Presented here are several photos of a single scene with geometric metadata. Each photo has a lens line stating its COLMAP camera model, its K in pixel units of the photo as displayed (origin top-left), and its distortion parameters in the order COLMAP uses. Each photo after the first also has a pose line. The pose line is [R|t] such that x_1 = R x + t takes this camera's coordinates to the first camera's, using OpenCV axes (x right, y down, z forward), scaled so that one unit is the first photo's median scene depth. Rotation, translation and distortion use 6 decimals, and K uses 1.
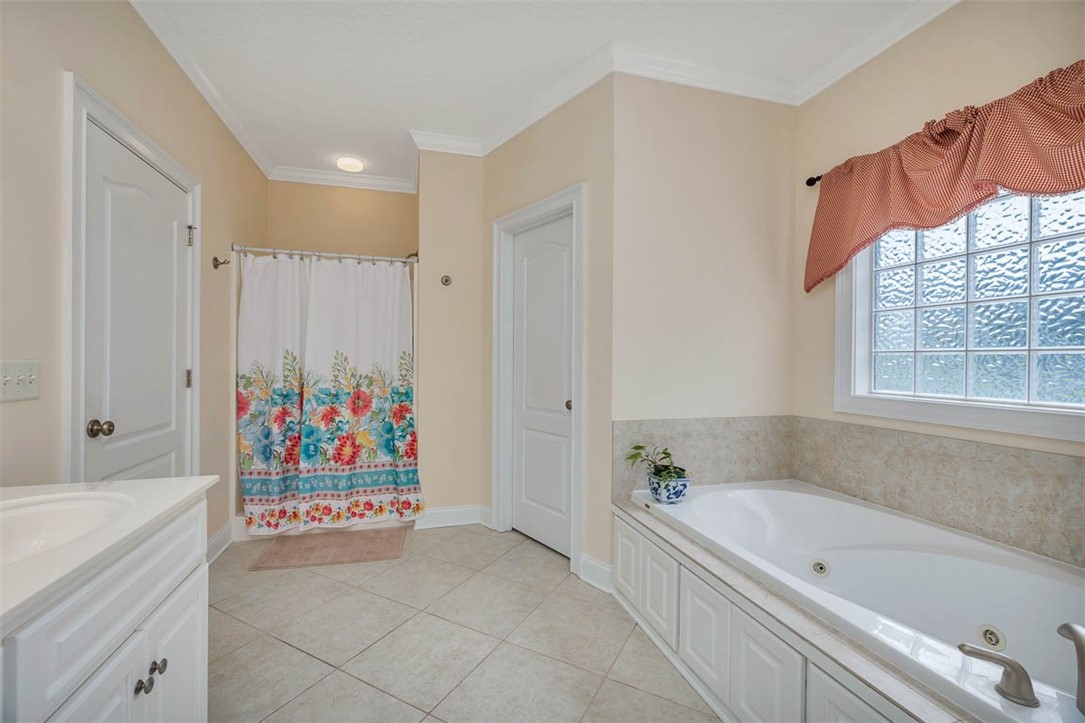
lens RADIAL K [[468.7, 0, 551.0], [0, 468.7, 360.7], [0, 0, 1]] dist [-0.000486, -0.000075]
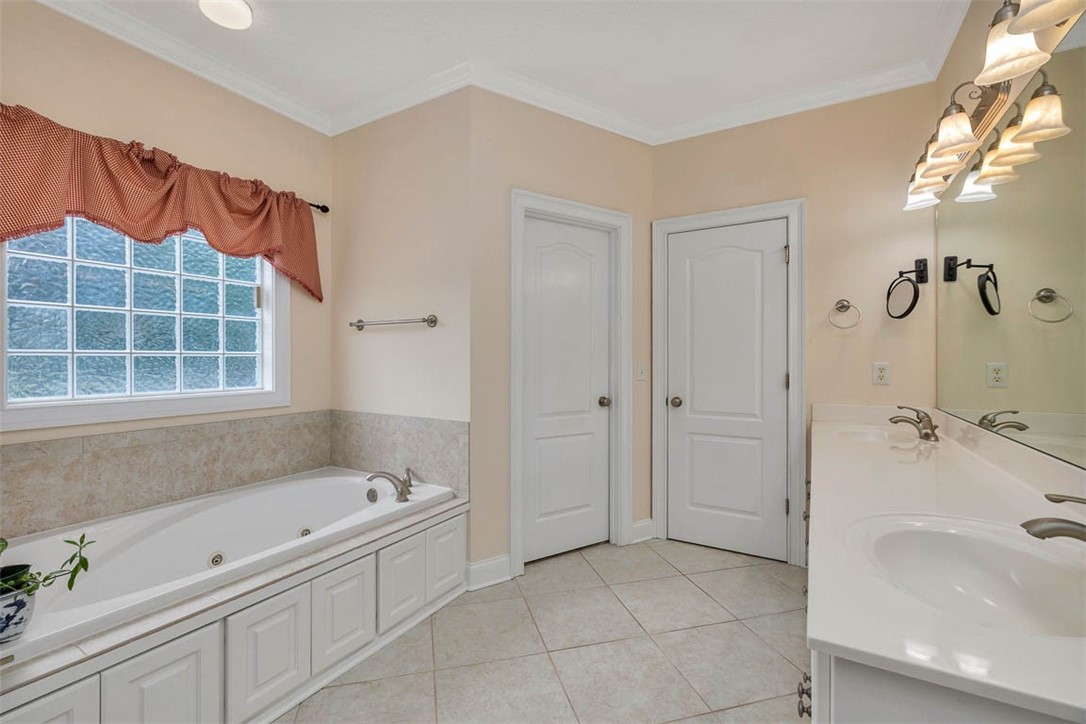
lens RADIAL K [[469.2, 0, 547.6], [0, 469.2, 358.1], [0, 0, 1]] dist [-0.000486, -0.000075]
pose [[-0.680664, -0.015128, 0.732440, -0.642013], [-0.007462, 0.999878, 0.013718, -0.032494], [-0.732558, 0.003872, -0.680693, 1.046165]]
